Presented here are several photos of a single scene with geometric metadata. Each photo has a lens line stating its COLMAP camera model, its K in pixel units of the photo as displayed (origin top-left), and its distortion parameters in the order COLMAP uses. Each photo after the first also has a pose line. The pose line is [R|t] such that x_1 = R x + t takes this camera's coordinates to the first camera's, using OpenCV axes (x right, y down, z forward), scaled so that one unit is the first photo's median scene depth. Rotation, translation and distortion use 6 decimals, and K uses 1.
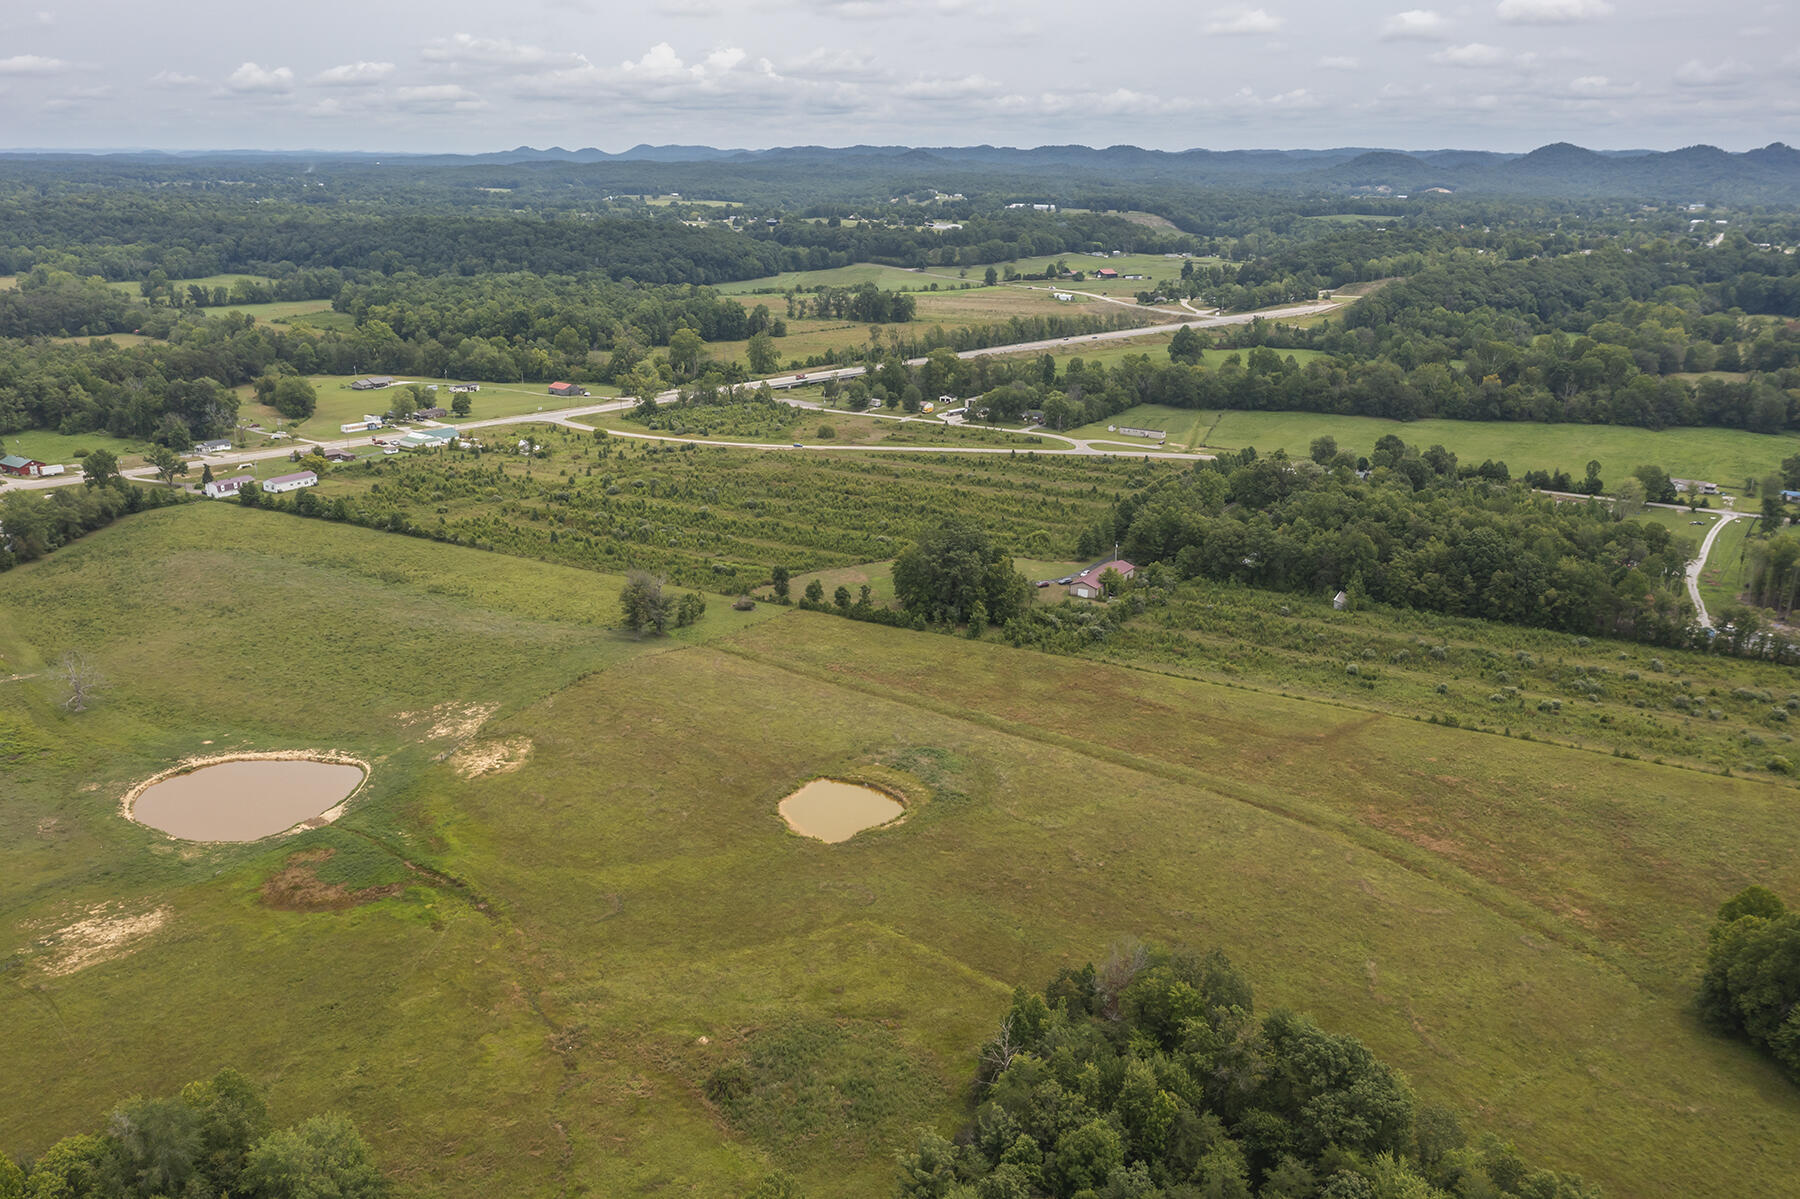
lens RADIAL K [[1469.3, 0, 900.0], [0, 1469.3, 599.5], [0, 0, 1]] dist [0.004169, 0.003852]
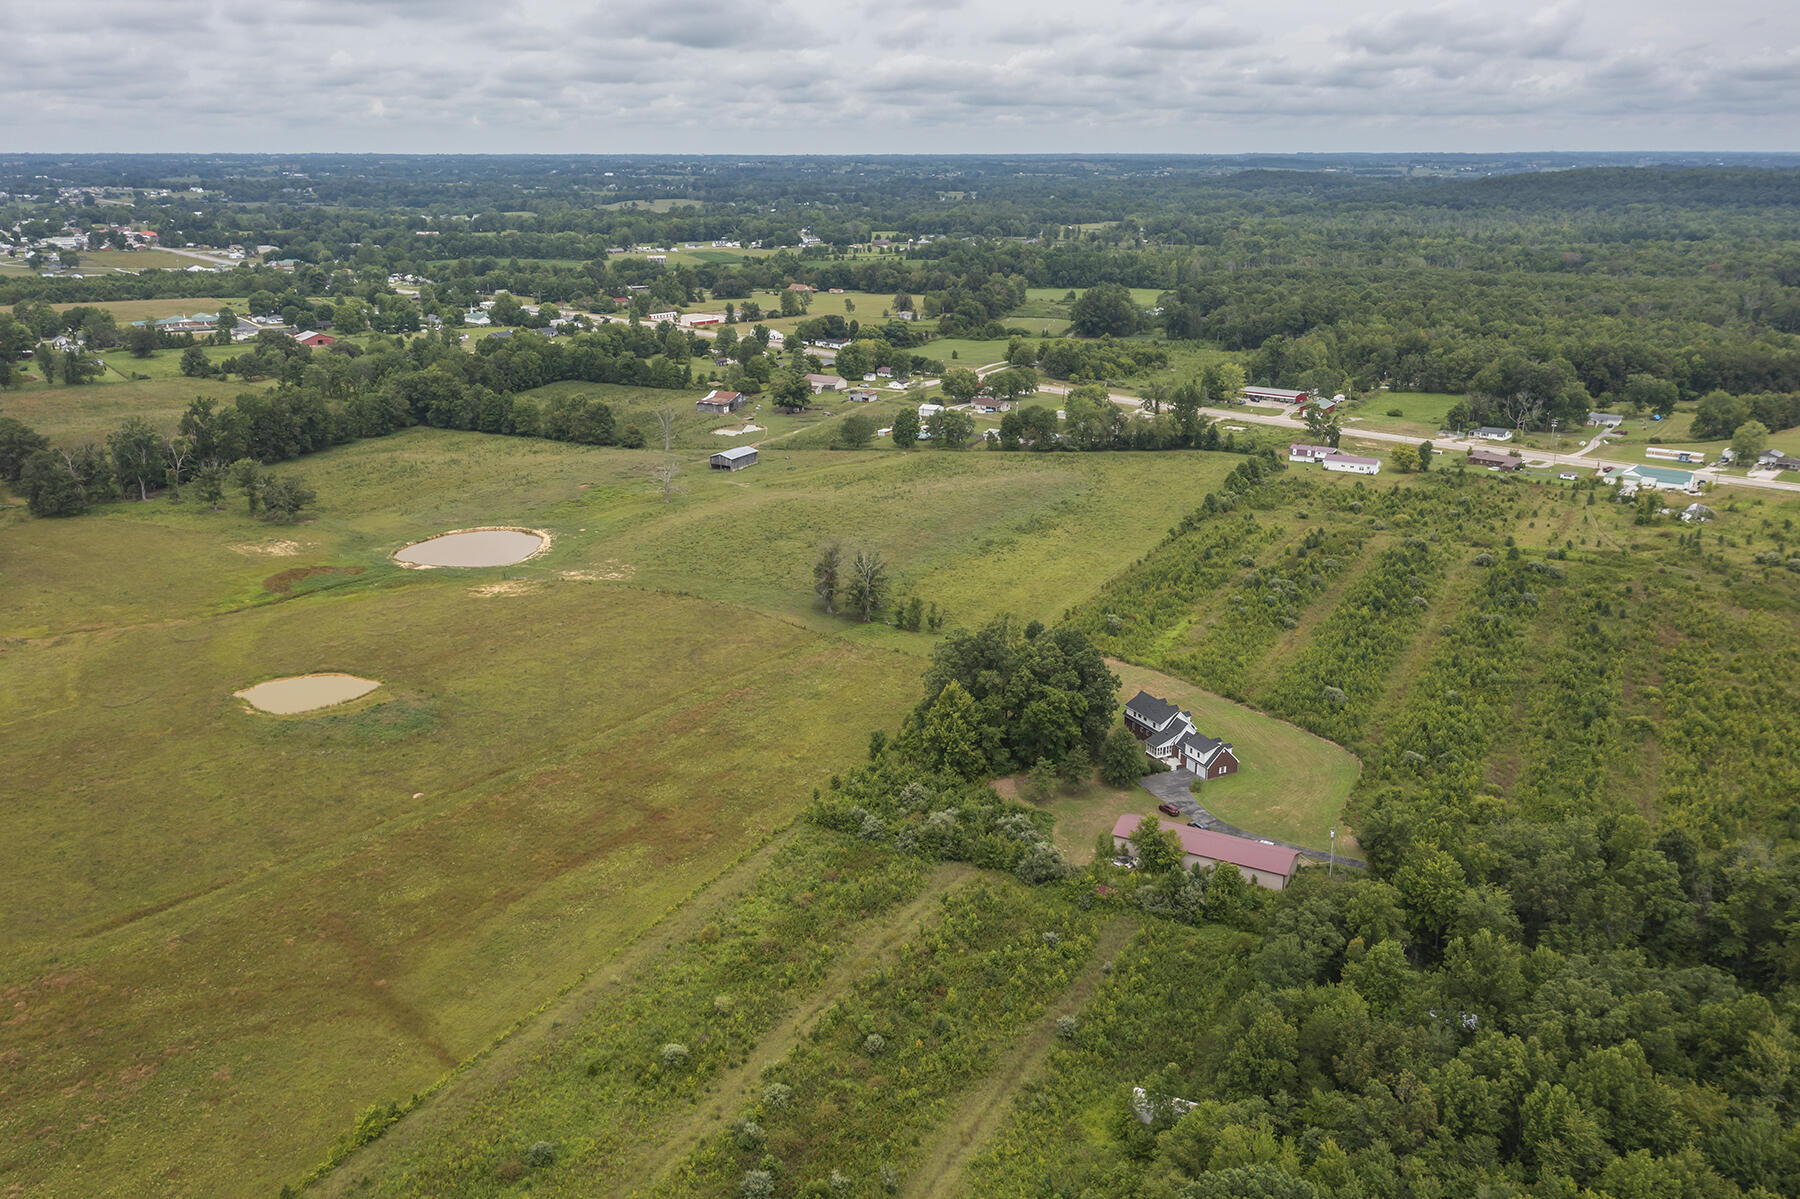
lens RADIAL K [[1506.7, 0, 868.4], [0, 1506.7, 601.0], [0, 0, 1]] dist [0.012103, 0.006569]
pose [[0.053457, 0.307114, -0.950170, 0.922076], [-0.296234, 0.913574, 0.278619, -0.319925], [0.953618, 0.266578, 0.139815, 1.103904]]
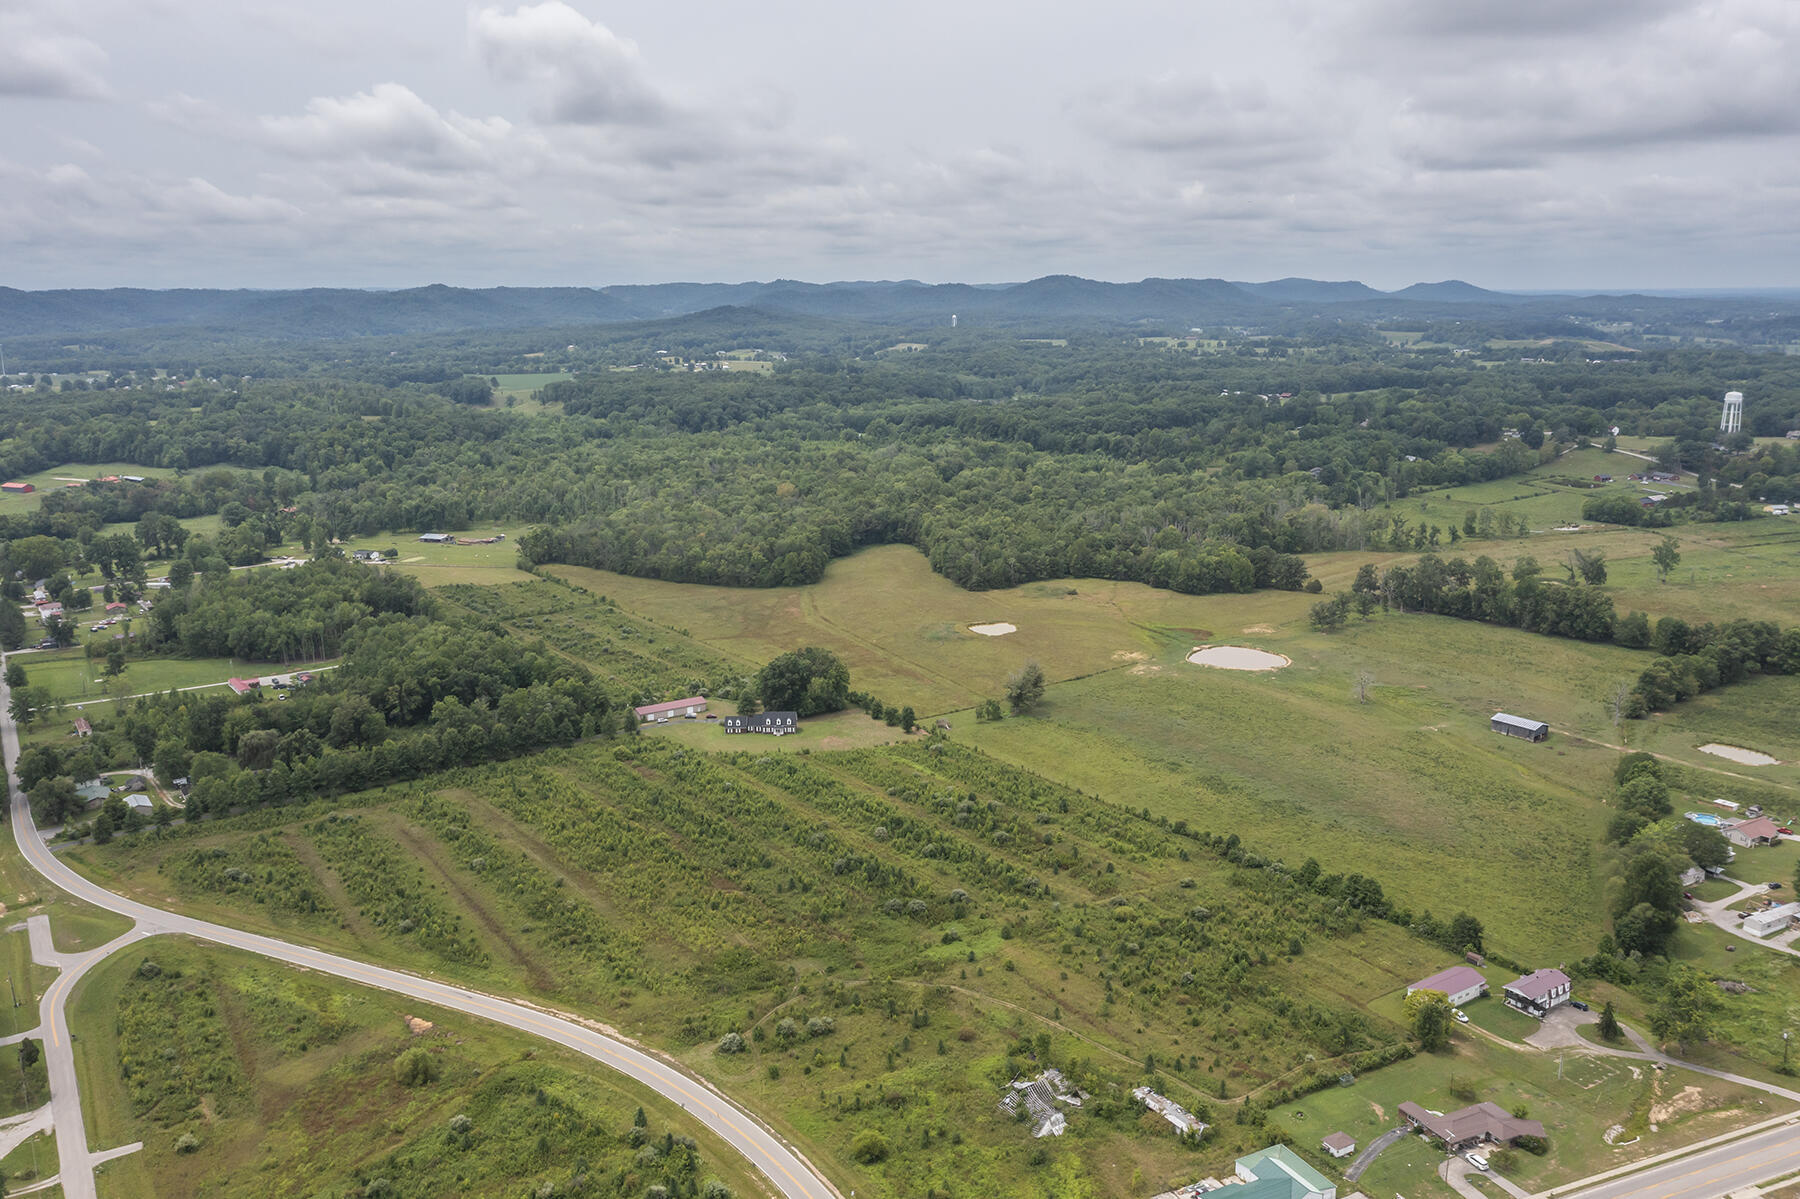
lens RADIAL K [[1506.1, 0, 900.0], [0, 1506.1, 599.5], [0, 0, 1]] dist [0.008597, 0.001765]
pose [[-0.913646, -0.071455, 0.400181, -0.815781], [0.127804, 0.884022, 0.449635, -0.946771], [-0.385898, 0.461952, -0.798551, 2.750831]]
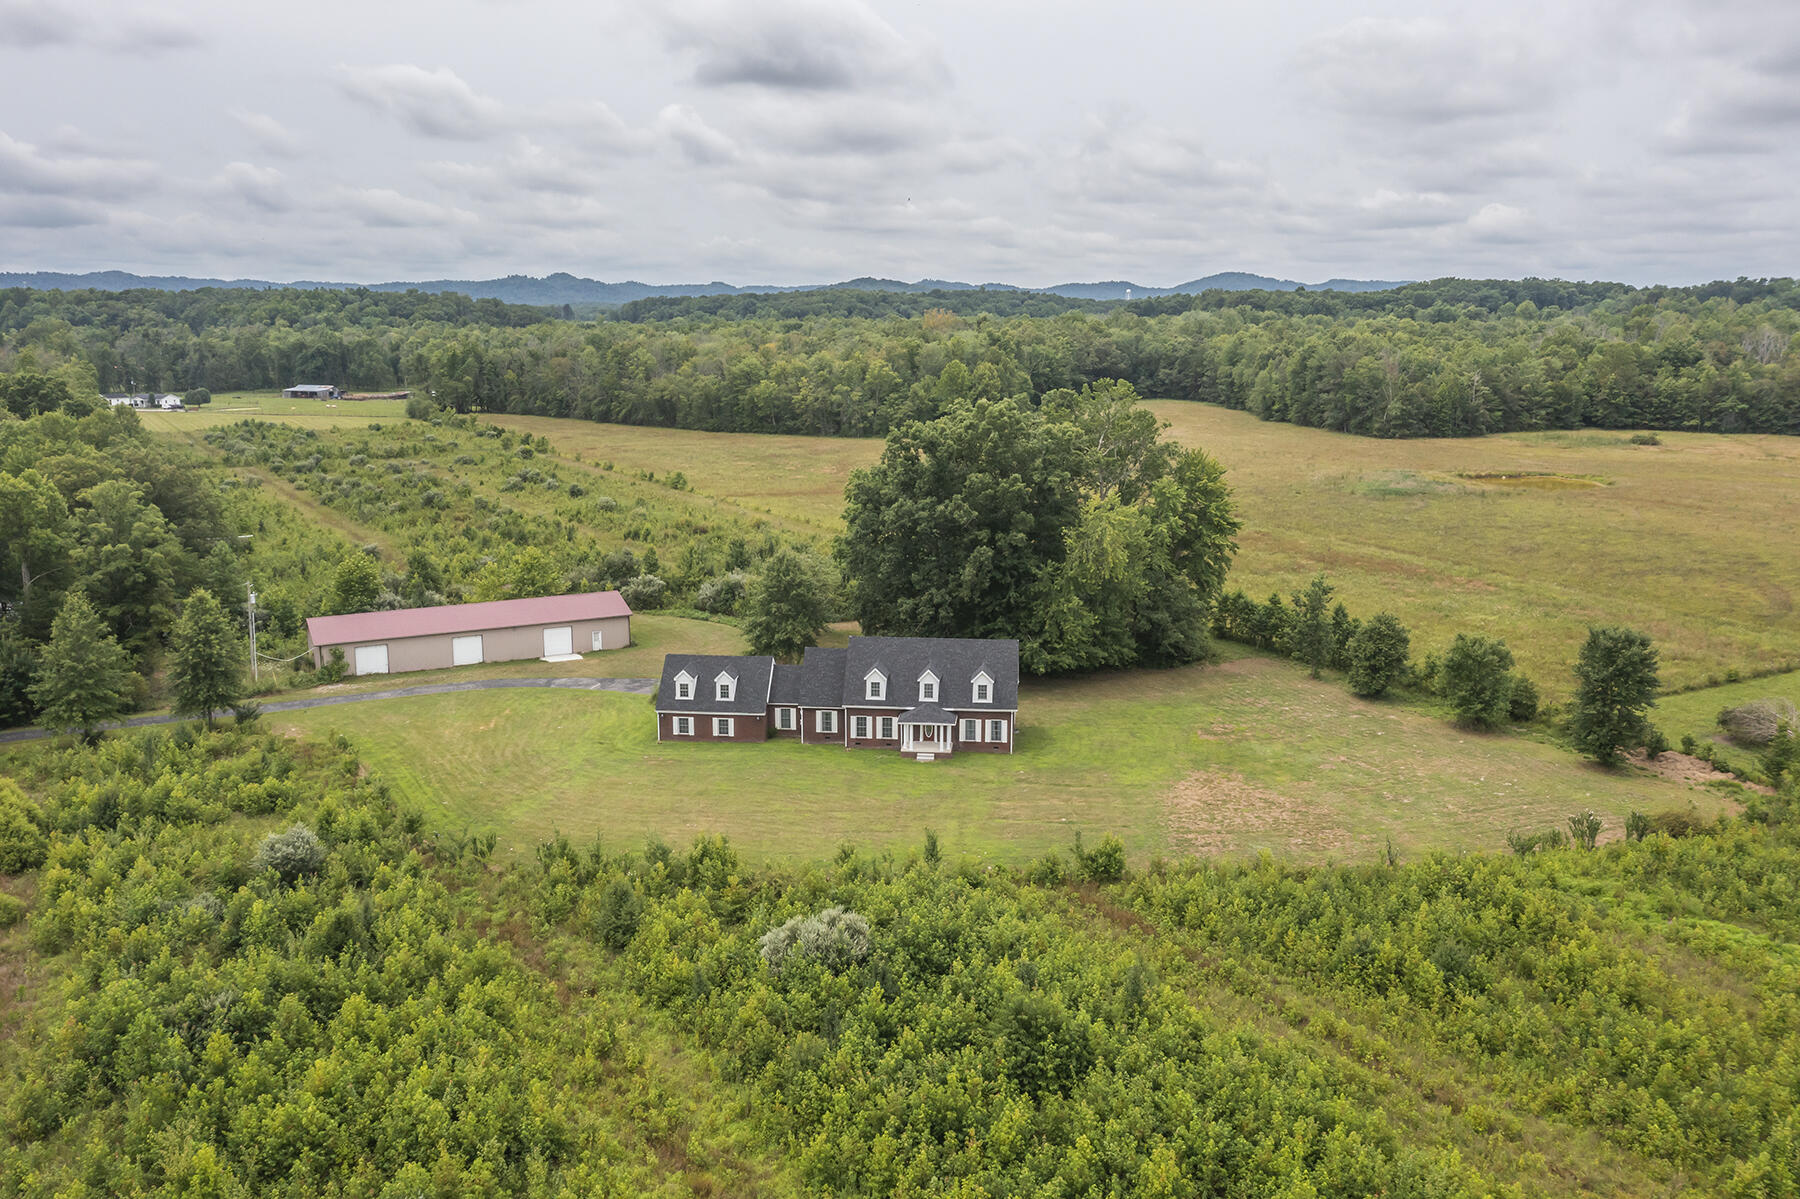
lens RADIAL K [[1469.3, 0, 900.0], [0, 1469.3, 599.5], [0, 0, 1]] dist [0.004169, 0.003852]
pose [[-0.871444, -0.084499, 0.483161, -0.123252], [0.141558, 0.899807, 0.412684, -0.178833], [-0.469623, 0.428027, -0.772170, 1.683283]]
